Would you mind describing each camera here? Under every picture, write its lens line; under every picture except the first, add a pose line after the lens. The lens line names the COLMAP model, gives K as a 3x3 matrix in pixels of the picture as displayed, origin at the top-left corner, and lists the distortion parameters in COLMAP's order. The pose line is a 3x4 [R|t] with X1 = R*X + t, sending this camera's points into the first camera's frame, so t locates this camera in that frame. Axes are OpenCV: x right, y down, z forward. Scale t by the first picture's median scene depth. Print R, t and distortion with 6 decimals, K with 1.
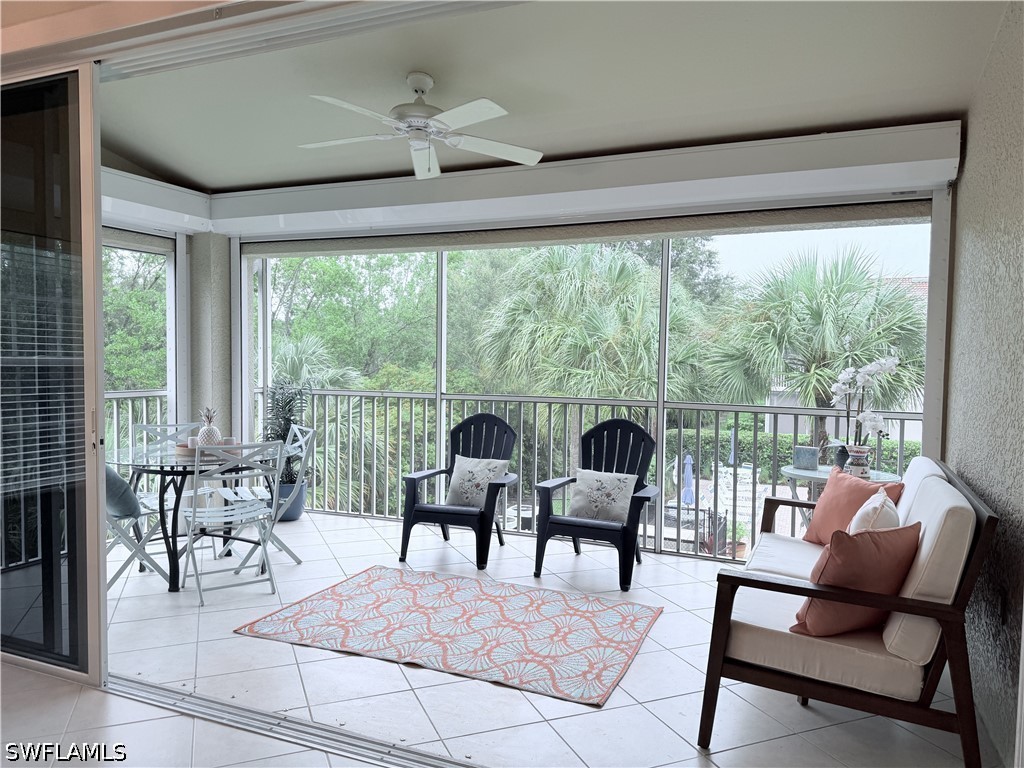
lens RADIAL K [[721.5, 0, 511.1], [0, 721.5, 390.6], [0, 0, 1]] dist [0.100342, -0.138861]
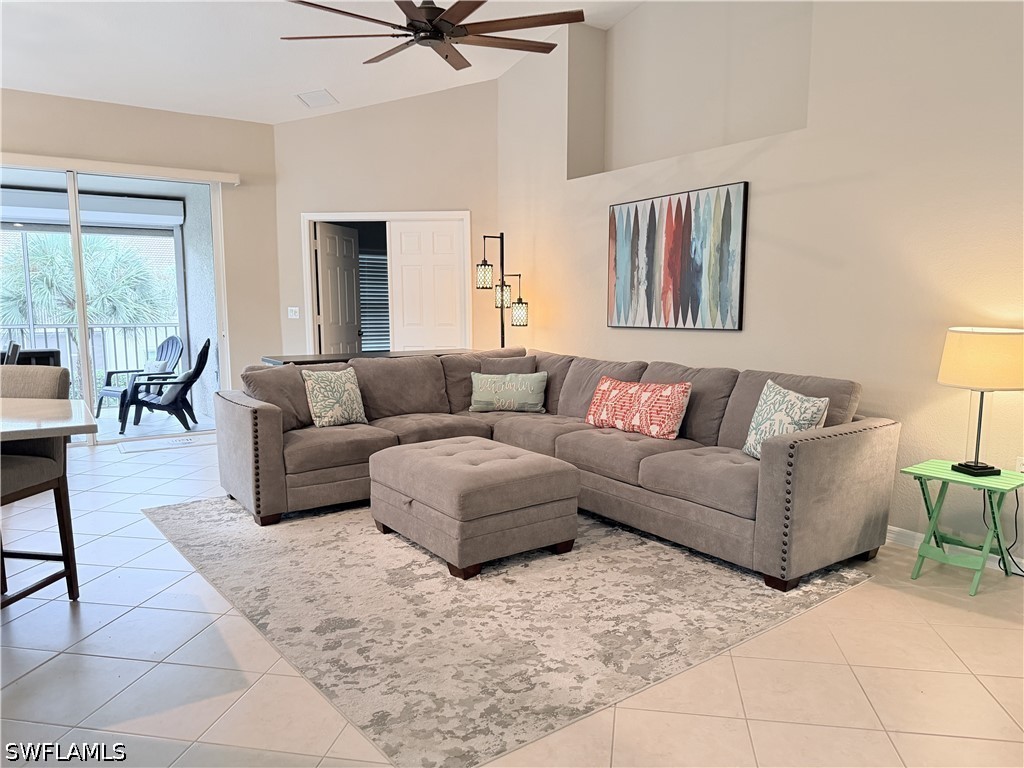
lens RADIAL K [[721.5, 0, 511.1], [0, 721.5, 390.6], [0, 0, 1]] dist [0.100342, -0.138861]
pose [[0.538281, -0.113121, 0.835139, -0.540946], [0.048653, 0.993469, 0.103208, 0.040031], [-0.841360, -0.014923, 0.540269, -0.745639]]
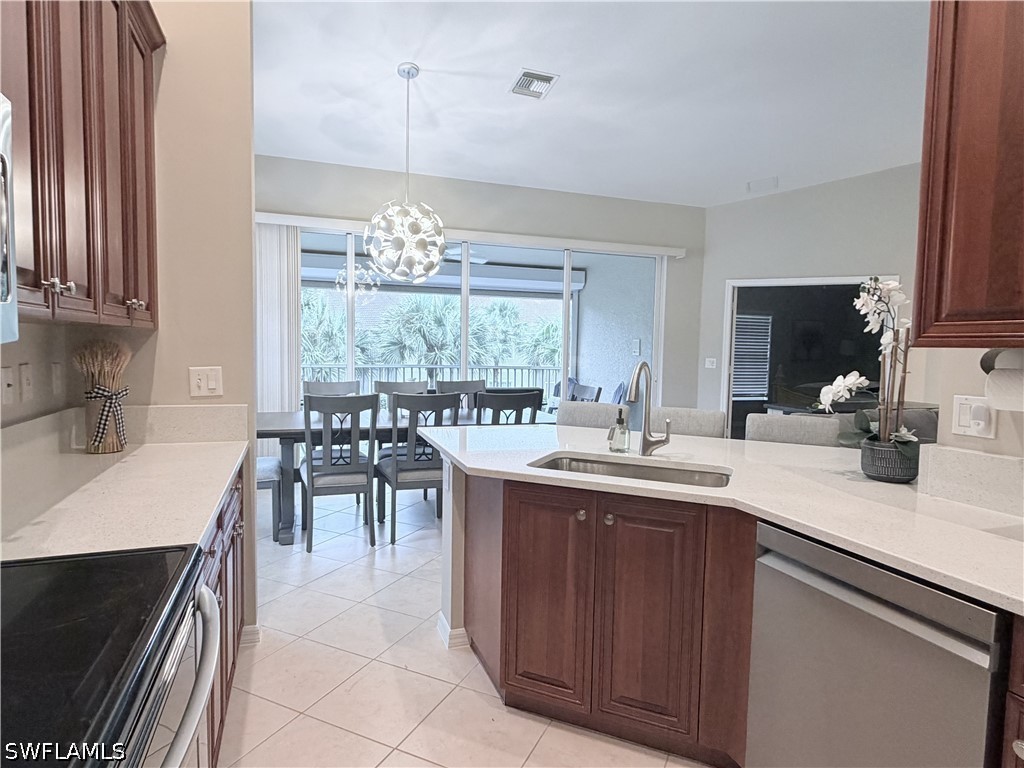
lens RADIAL K [[602.7, 0, 512.0], [0, 602.7, 384.0], [0, 0, 1]] dist [0.002380, 0.000578]
pose [[0.733241, -0.040197, 0.678779, -0.793928], [0.022895, 0.999145, 0.034436, 0.011528], [-0.679583, -0.009709, 0.733534, -0.394323]]
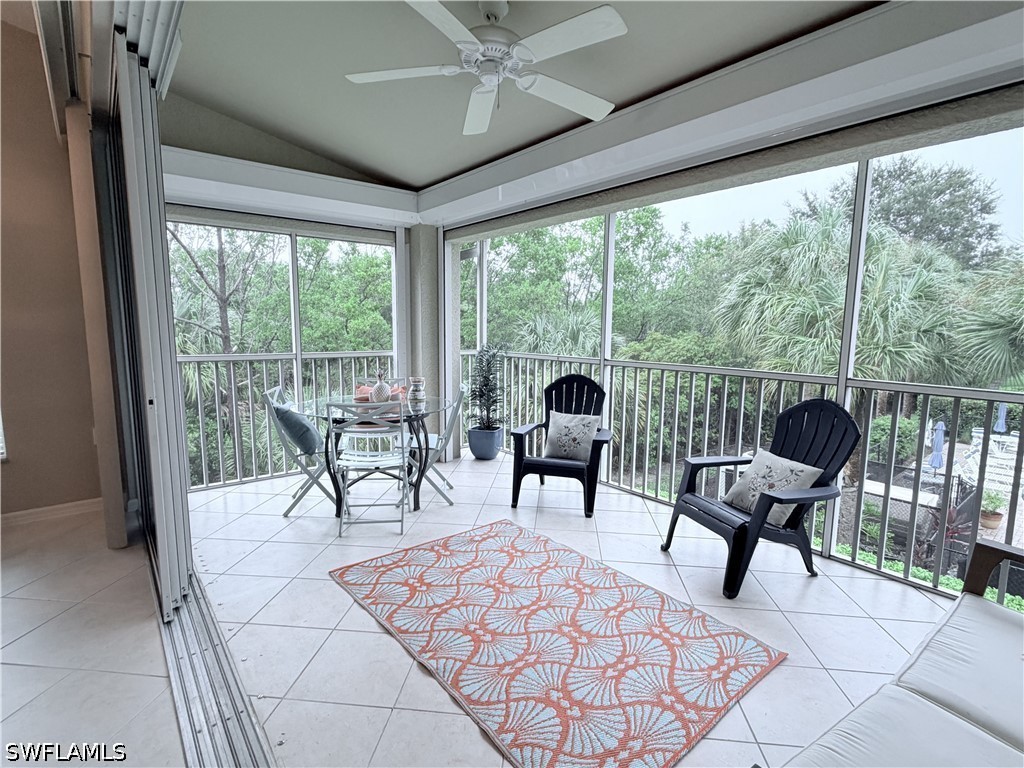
lens RADIAL K [[502.8, 0, 510.2], [0, 502.8, 386.0], [0, 0, 1]] dist [0.000819, -0.000756]
pose [[0.882559, 0.053578, -0.467139, 0.117595], [-0.020710, 0.996952, 0.075216, -0.009304], [0.469745, -0.056708, 0.880979, 0.271344]]
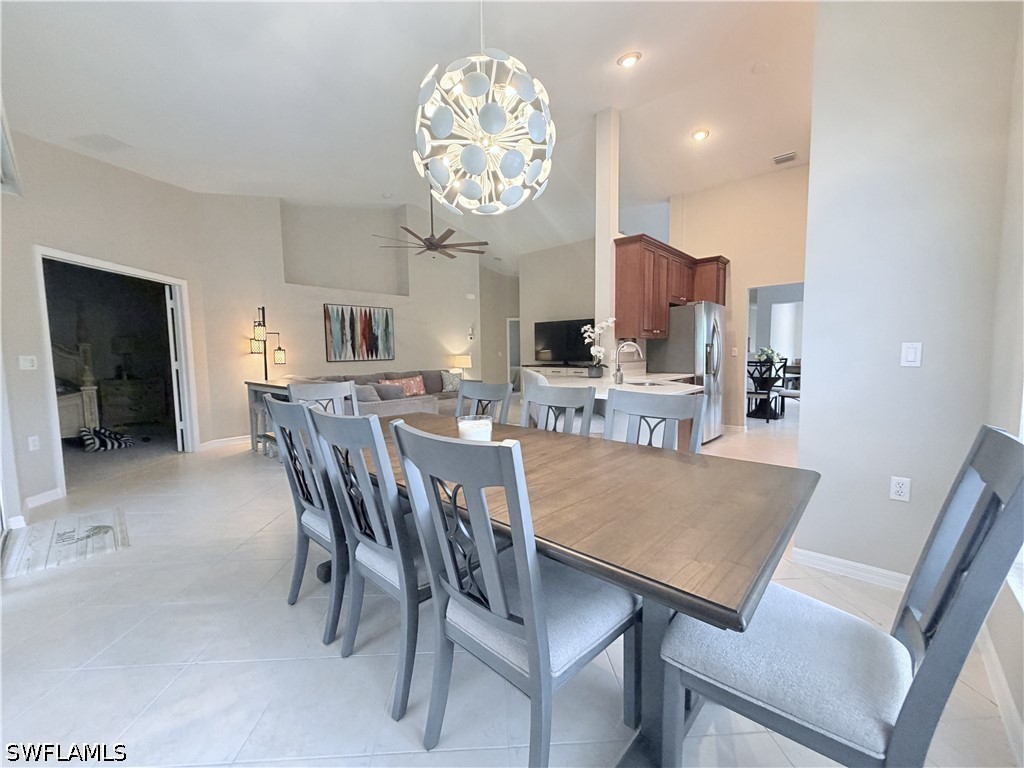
lens RADIAL K [[407.6, 0, 508.9], [0, 407.6, 384.1], [0, 0, 1]] dist [0.001398, 0.000576]
pose [[-0.943411, -0.025861, 0.330615, -0.501912], [0.017755, 0.991586, 0.128226, -0.009286], [-0.331149, 0.126840, -0.935014, 0.490748]]
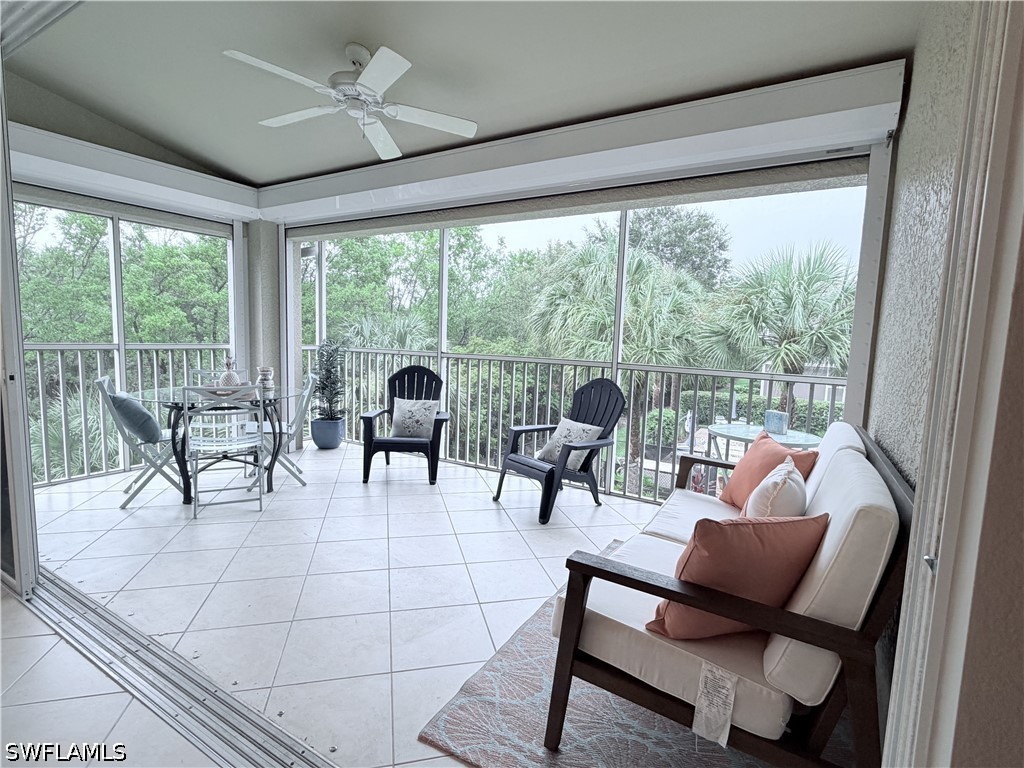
lens RADIAL K [[502.8, 0, 510.2], [0, 502.8, 386.0], [0, 0, 1]] dist [0.000819, -0.000756]
pose [[0.989892, 0.033780, -0.137745, 0.127790], [-0.026405, 0.998136, 0.055025, 0.009780], [0.139347, -0.050831, 0.988938, 0.165273]]
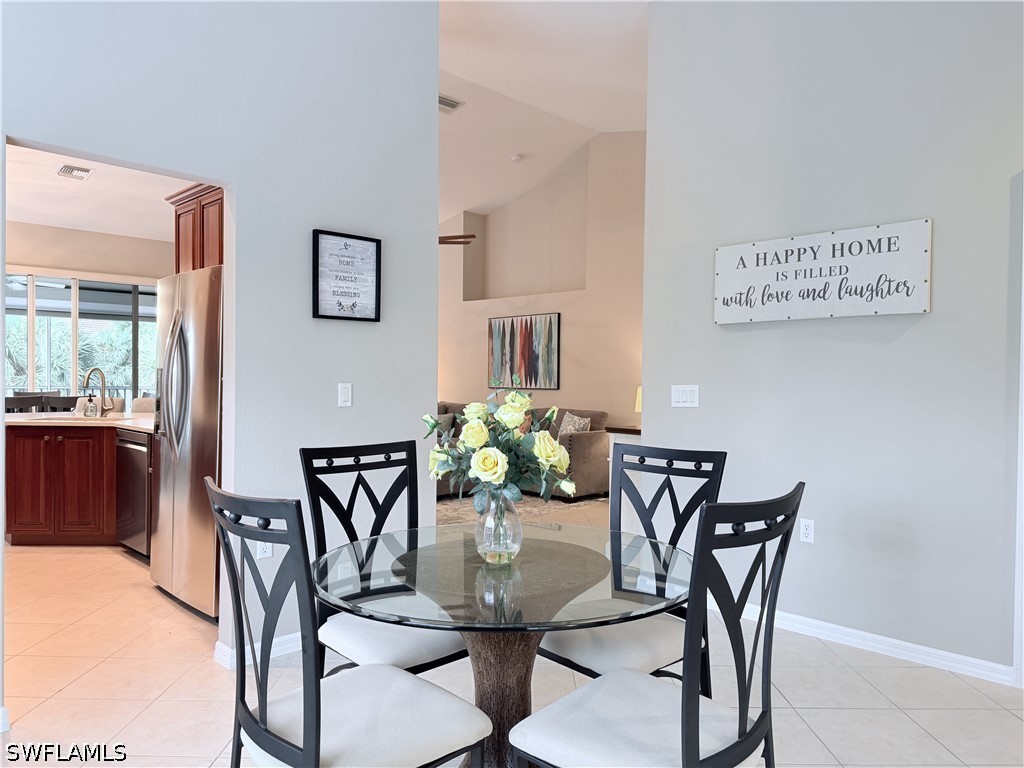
lens RADIAL K [[721.5, 0, 511.1], [0, 721.5, 390.6], [0, 0, 1]] dist [0.100342, -0.138861]
pose [[0.381695, -0.026143, 0.923919, -1.120131], [0.039094, 0.999162, 0.012121, 0.049372], [-0.923461, 0.031493, 0.382397, -0.992863]]
